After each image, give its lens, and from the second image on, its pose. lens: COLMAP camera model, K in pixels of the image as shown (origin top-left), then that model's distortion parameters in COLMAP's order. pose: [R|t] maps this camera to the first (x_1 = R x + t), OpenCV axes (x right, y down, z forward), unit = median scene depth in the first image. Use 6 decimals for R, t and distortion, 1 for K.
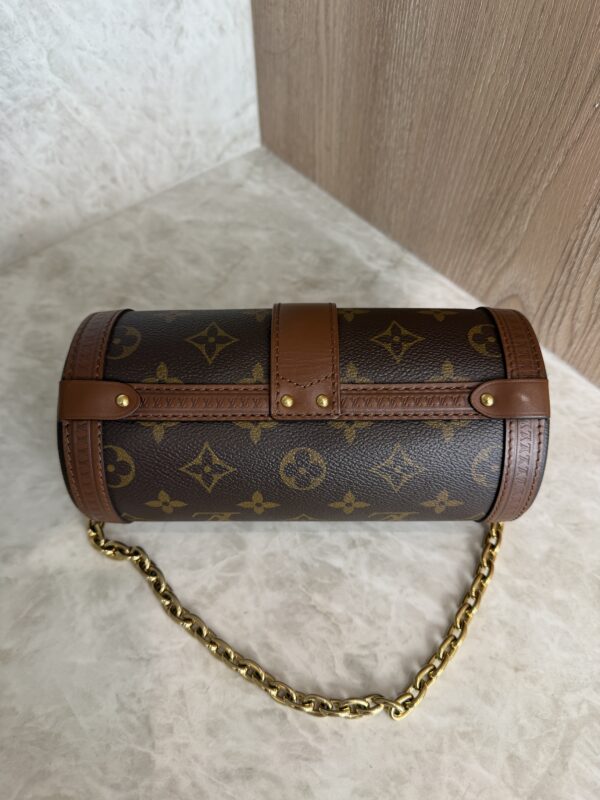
lens RADIAL K [[566.9, 0, 300.0], [0, 566.9, 400.0], [0, 0, 1]] dist [0.037160, -0.076677]
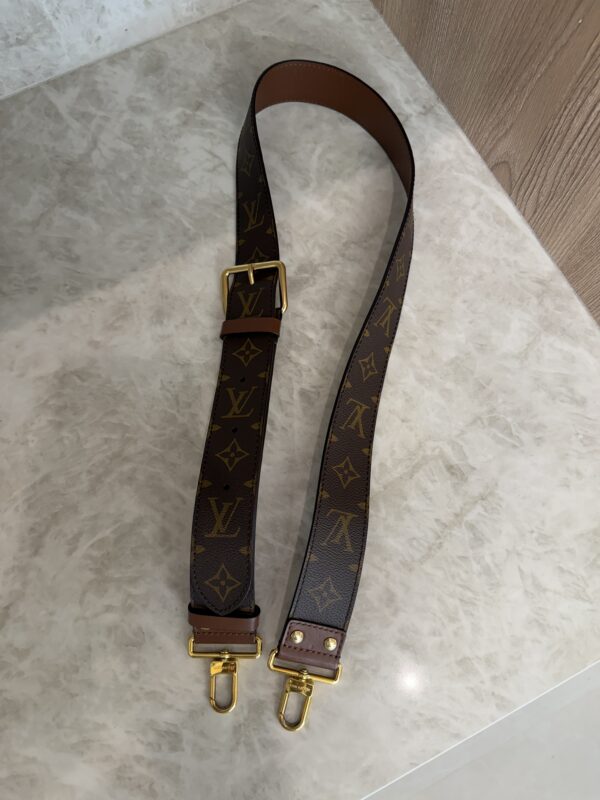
lens RADIAL K [[566.9, 0, 300.0], [0, 566.9, 400.0], [0, 0, 1]] dist [0.037160, -0.076677]
pose [[0.971814, 0.223102, -0.076181, 0.184758], [-0.184805, 0.921572, 0.341397, -0.057838], [0.146372, -0.317695, 0.936827, -0.446411]]
